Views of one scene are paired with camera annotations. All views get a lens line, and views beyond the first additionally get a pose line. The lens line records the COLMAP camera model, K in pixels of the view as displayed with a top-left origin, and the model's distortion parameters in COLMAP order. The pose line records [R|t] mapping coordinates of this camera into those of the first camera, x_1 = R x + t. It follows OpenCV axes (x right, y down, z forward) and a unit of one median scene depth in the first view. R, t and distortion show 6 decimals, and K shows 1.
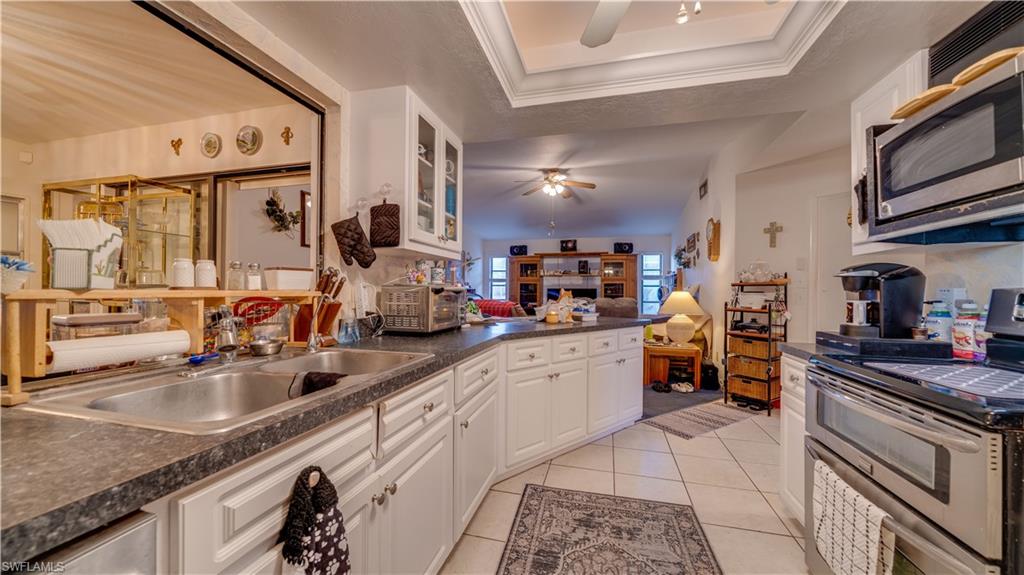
lens RADIAL K [[368.3, 0, 509.8], [0, 368.3, 290.0], [0, 0, 1]] dist [-0.012373, 0.000027]
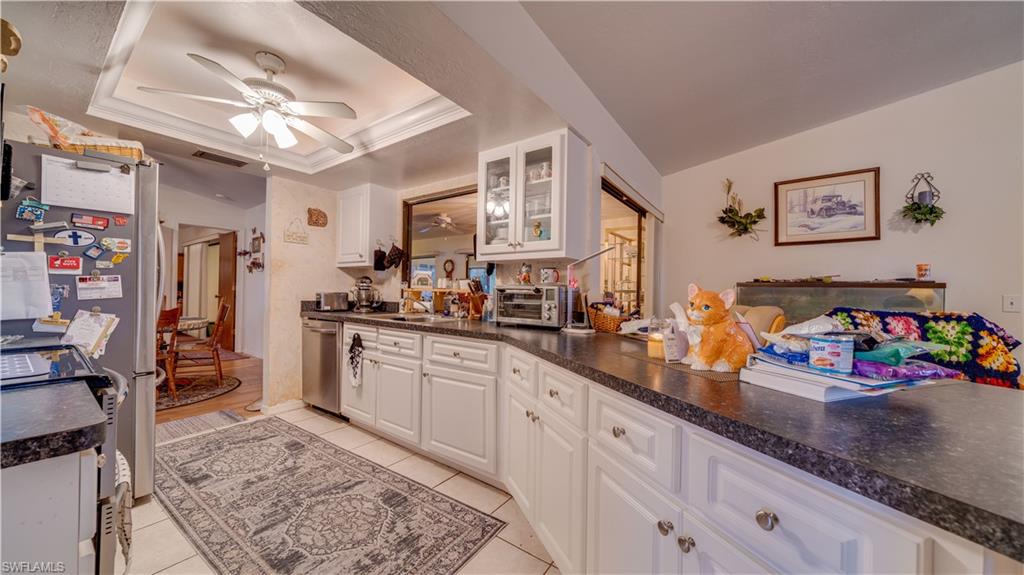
lens RADIAL K [[350.5, 0, 510.7], [0, 350.5, 287.0], [0, 0, 1]] dist [-0.003081, -0.000475]
pose [[-0.351272, -0.024650, -0.935949, 0.871900], [-0.016036, 0.999665, -0.020310, 0.015887], [0.936136, 0.007875, -0.351550, 1.411189]]
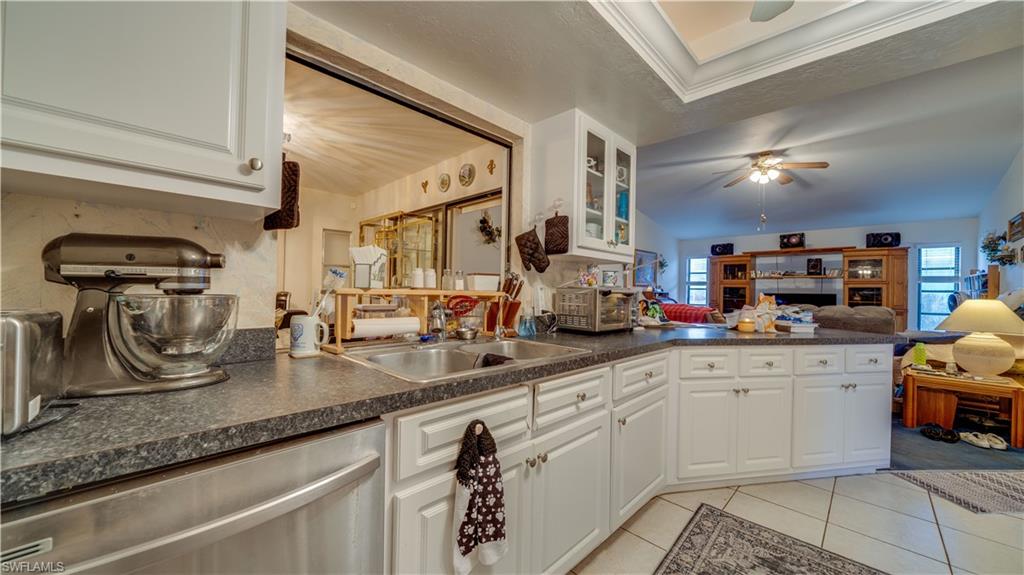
lens RADIAL K [[362.2, 0, 504.9], [0, 362.2, 291.4], [0, 0, 1]] dist [-0.017630, -0.000638]
pose [[0.859227, 0.011140, -0.511473, 0.081608], [-0.013147, 0.999914, -0.000307, 0.001400], [0.511426, 0.006988, 0.859299, -0.037921]]
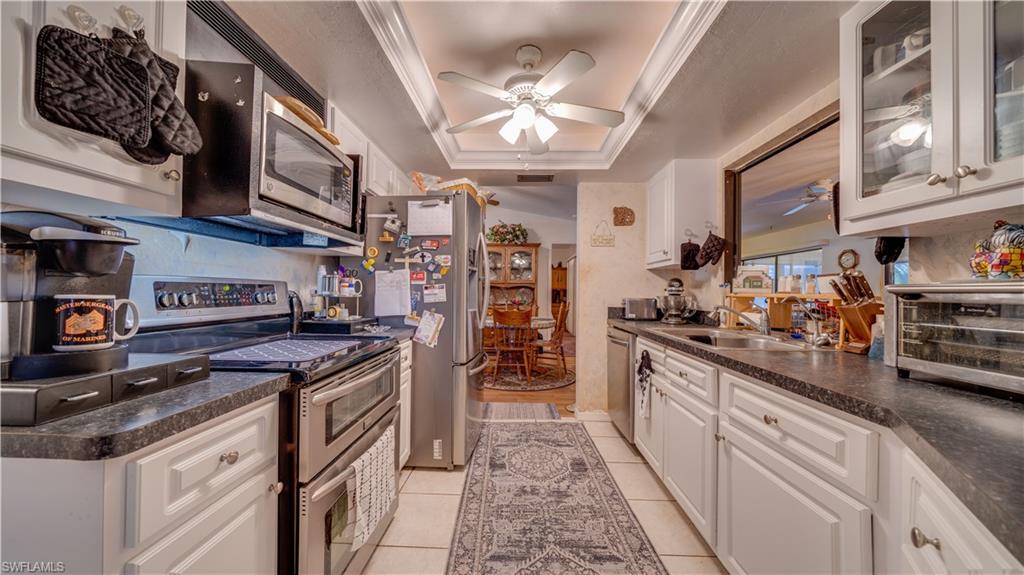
lens RADIAL K [[350.5, 0, 508.6], [0, 350.5, 289.0], [0, 0, 1]] dist [-0.003081, -0.000475]
pose [[-0.973943, -0.020386, -0.225873, 0.405073], [-0.017691, 0.999746, -0.013949, 0.012008], [0.226100, -0.009589, -0.974057, 1.311990]]
